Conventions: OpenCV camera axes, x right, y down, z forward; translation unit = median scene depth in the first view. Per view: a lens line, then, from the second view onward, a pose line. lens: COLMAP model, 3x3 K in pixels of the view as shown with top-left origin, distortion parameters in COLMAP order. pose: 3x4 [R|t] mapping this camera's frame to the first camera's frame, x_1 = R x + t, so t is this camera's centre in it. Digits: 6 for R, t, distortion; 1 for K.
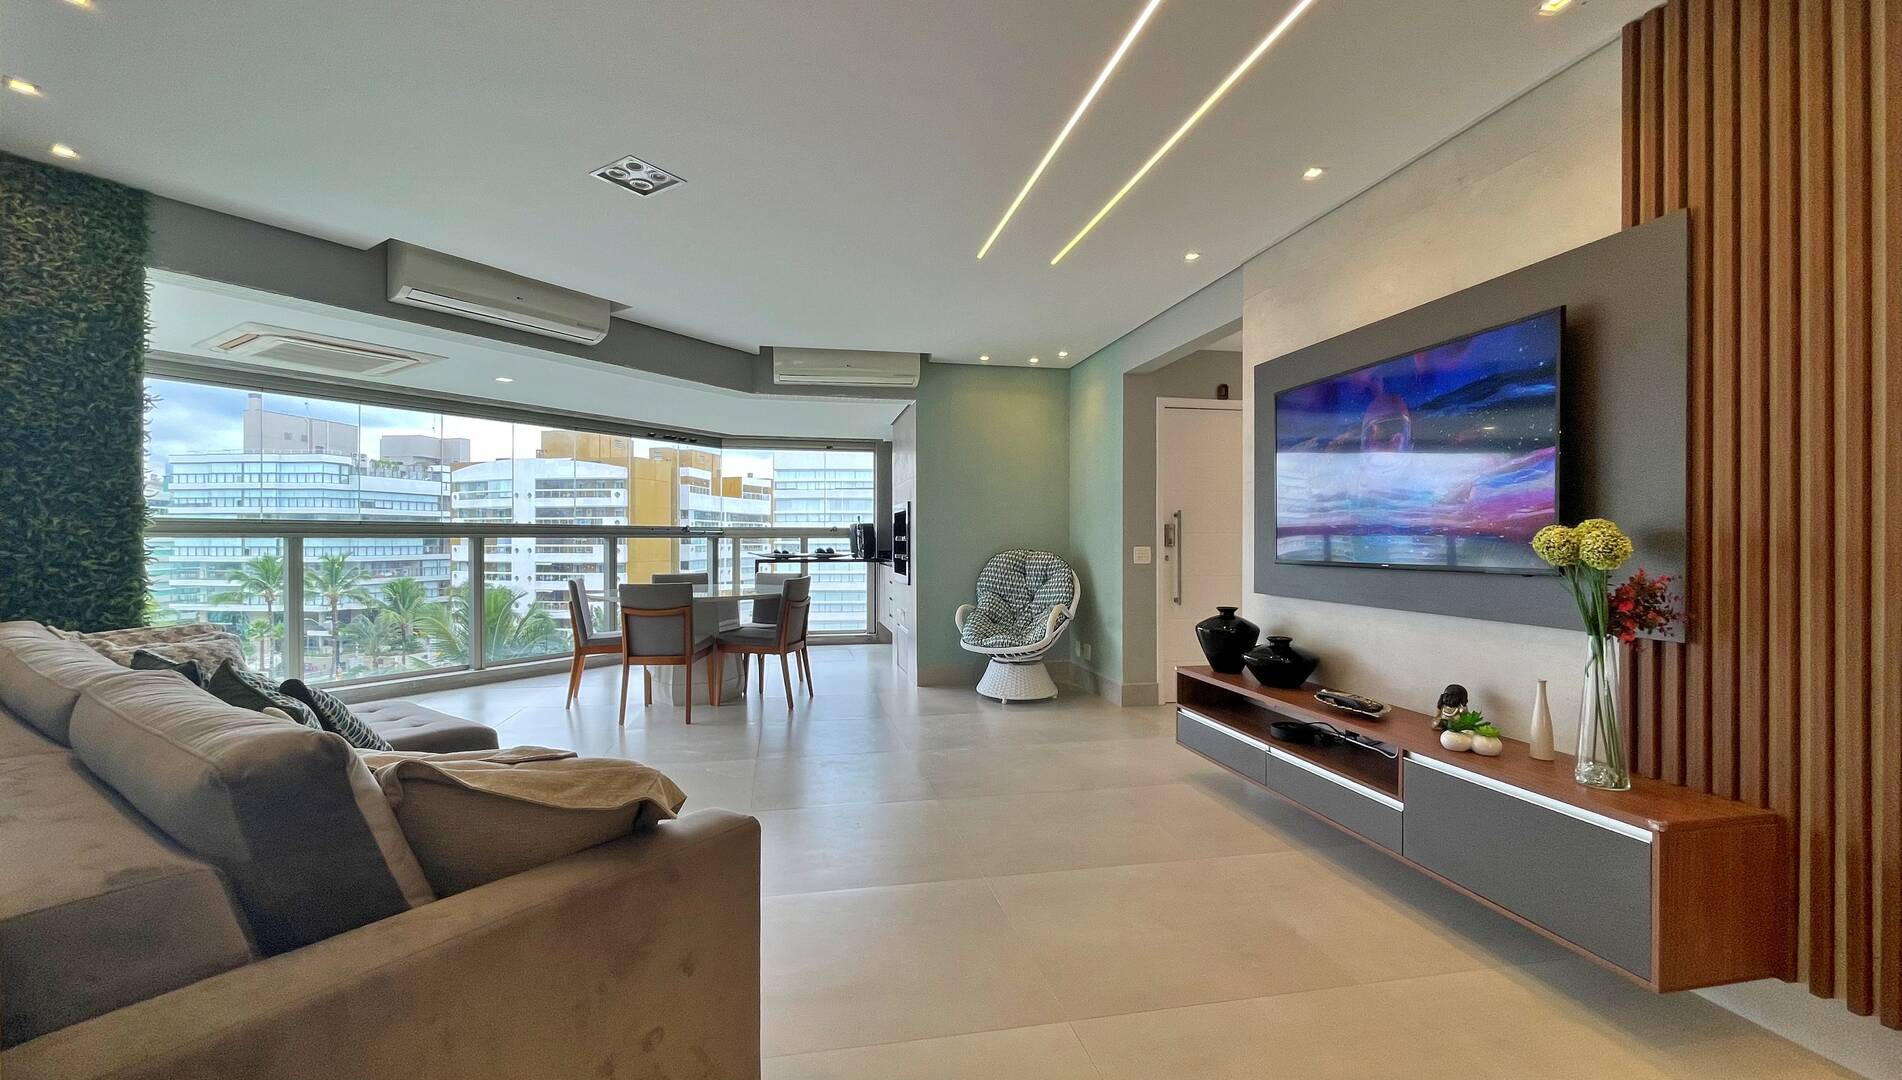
lens RADIAL K [[770.2, 0, 941.6], [0, 770.2, 542.0], [0, 0, 1]] dist [0.002598, 0.000280]
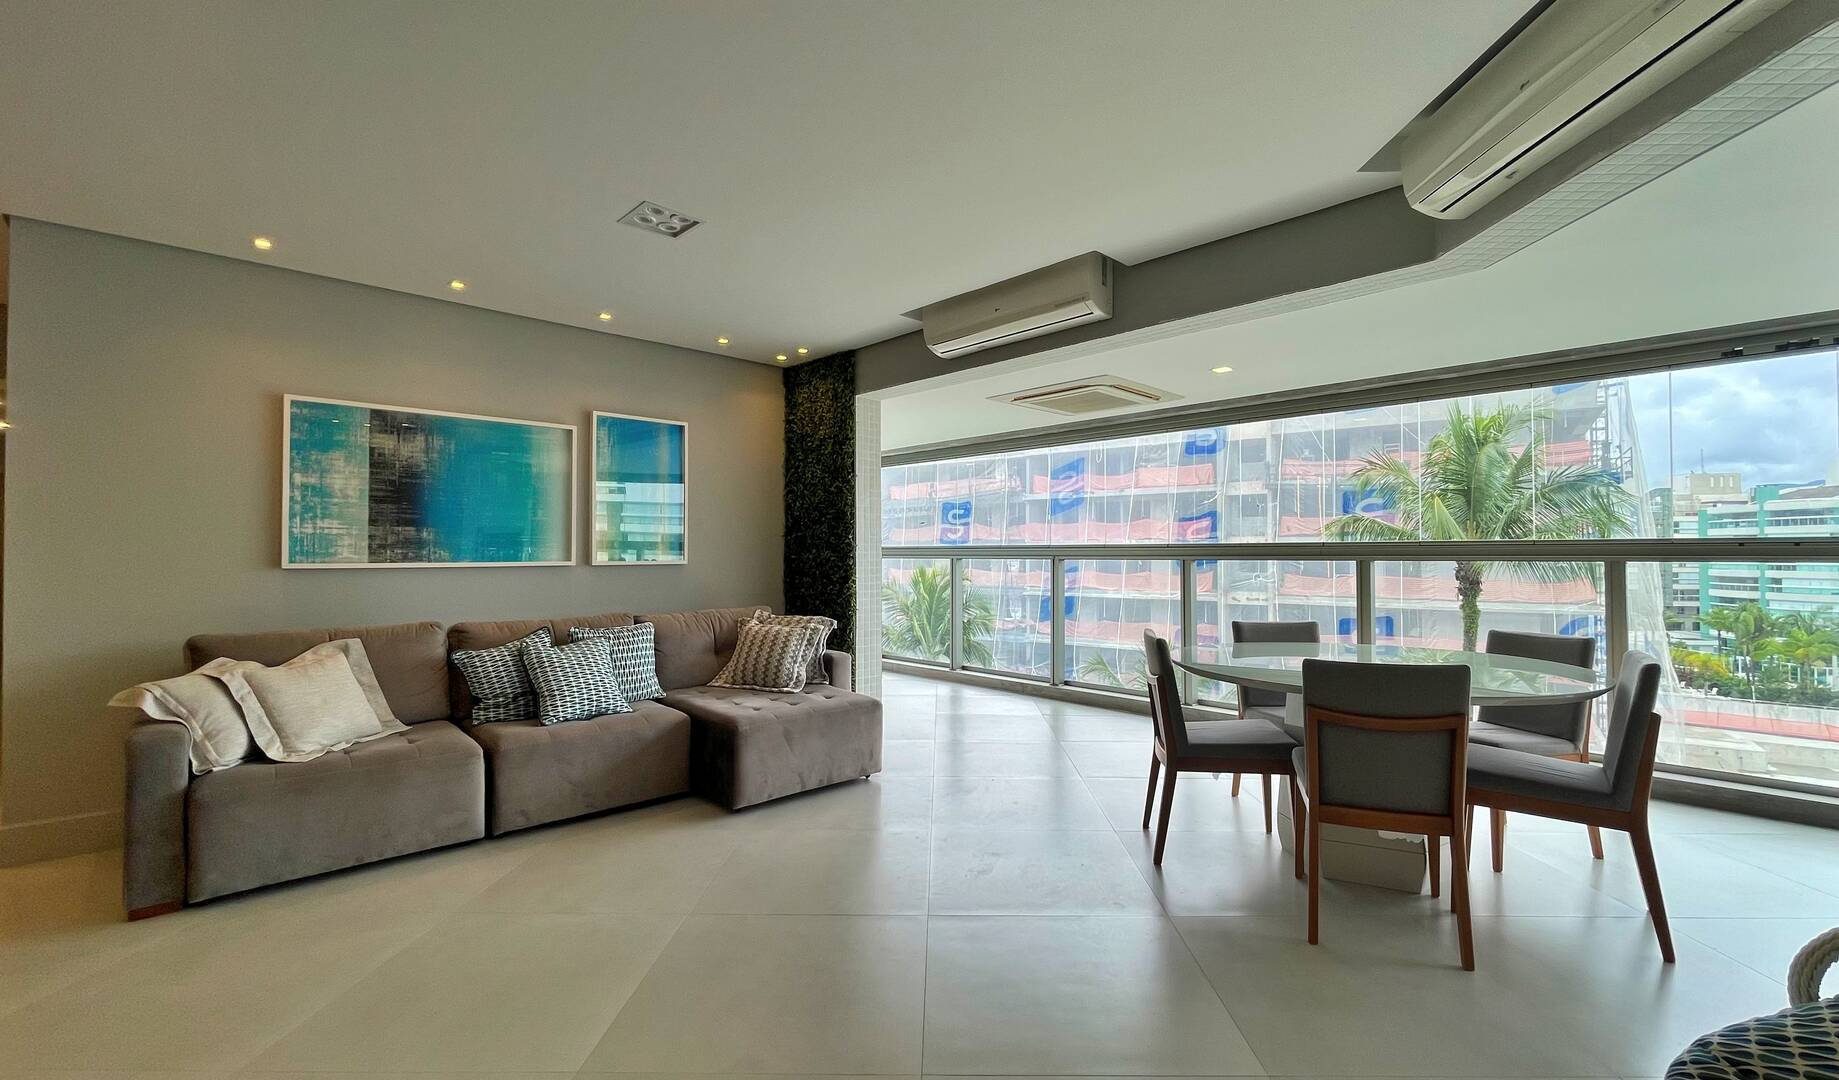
lens RADIAL K [[770.7, 0, 924.8], [0, 770.7, 539.4], [0, 0, 1]] dist [-0.003409, -0.000115]
pose [[-0.223369, -0.016842, -0.974588, 0.387449], [-0.002097, 0.999857, -0.016799, -0.020299], [0.974732, -0.001709, -0.223373, 1.144697]]
